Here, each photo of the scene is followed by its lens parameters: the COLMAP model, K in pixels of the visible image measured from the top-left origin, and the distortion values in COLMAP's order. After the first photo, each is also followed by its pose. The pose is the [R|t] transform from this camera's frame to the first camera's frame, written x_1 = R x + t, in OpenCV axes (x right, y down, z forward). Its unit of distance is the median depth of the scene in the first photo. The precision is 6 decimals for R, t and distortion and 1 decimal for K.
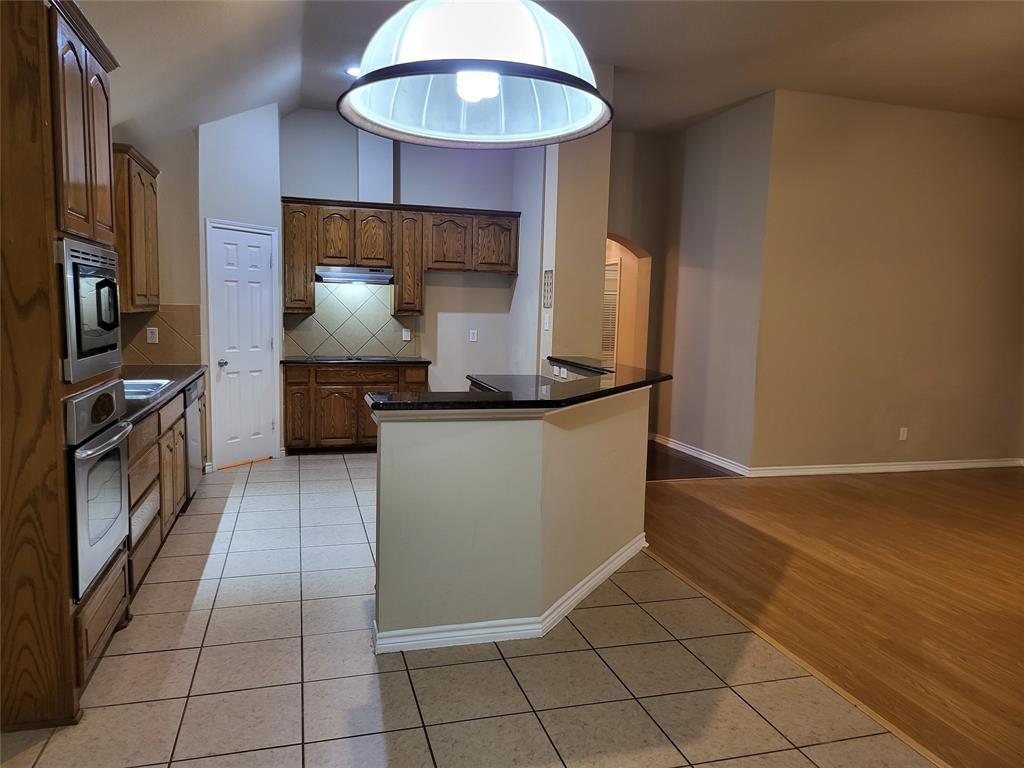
lens RADIAL K [[722.4, 0, 509.9], [0, 722.4, 381.8], [0, 0, 1]] dist [0.051799, -0.048386]
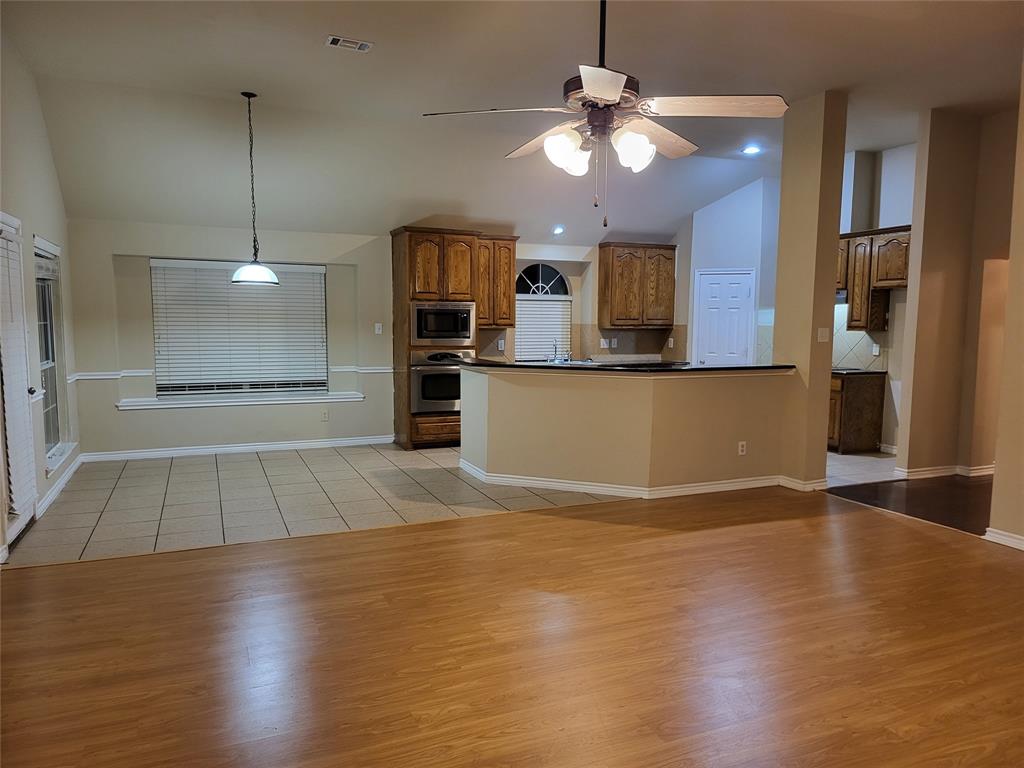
lens RADIAL K [[722.4, 0, 525.9], [0, 722.4, 395.1], [0, 0, 1]] dist [0.051799, -0.048386]
pose [[0.127655, 0.077830, -0.988760, 1.375802], [-0.106917, 0.992187, 0.064296, -0.020047], [0.986039, 0.097507, 0.134978, 0.558284]]
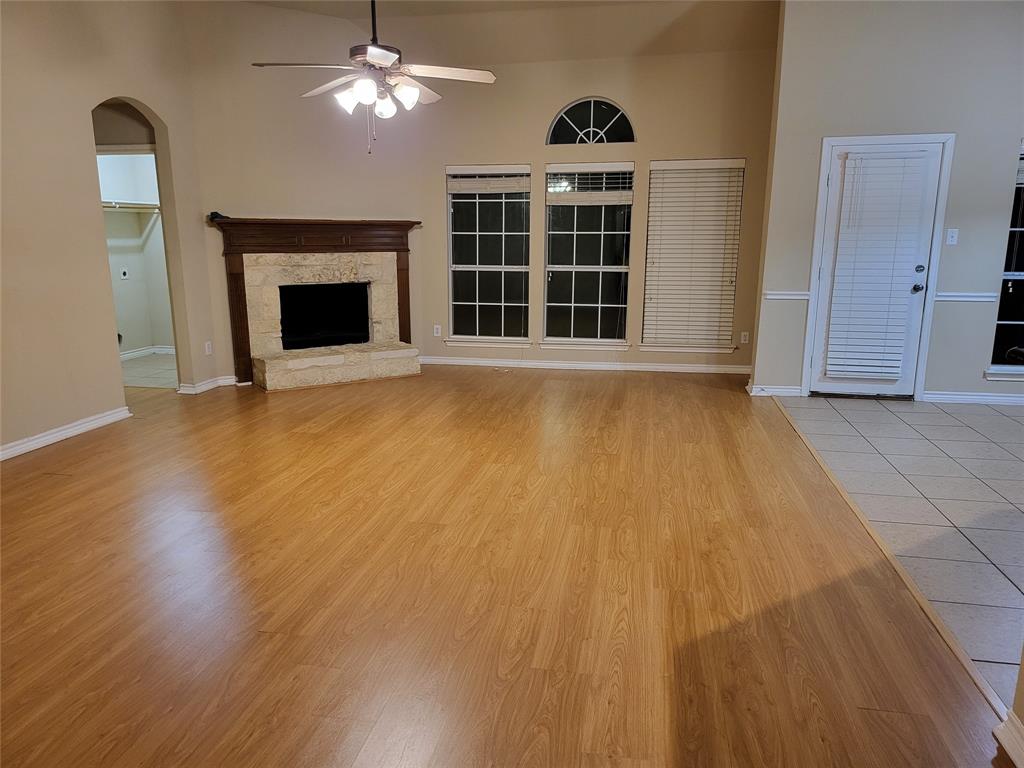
lens RADIAL K [[722.4, 0, 514.2], [0, 722.4, 382.4], [0, 0, 1]] dist [0.051799, -0.048386]
pose [[-0.887266, -0.120477, 0.445246, 0.266349], [0.023938, 0.951959, 0.305288, -0.121412], [-0.460636, 0.281530, -0.841757, 1.390920]]
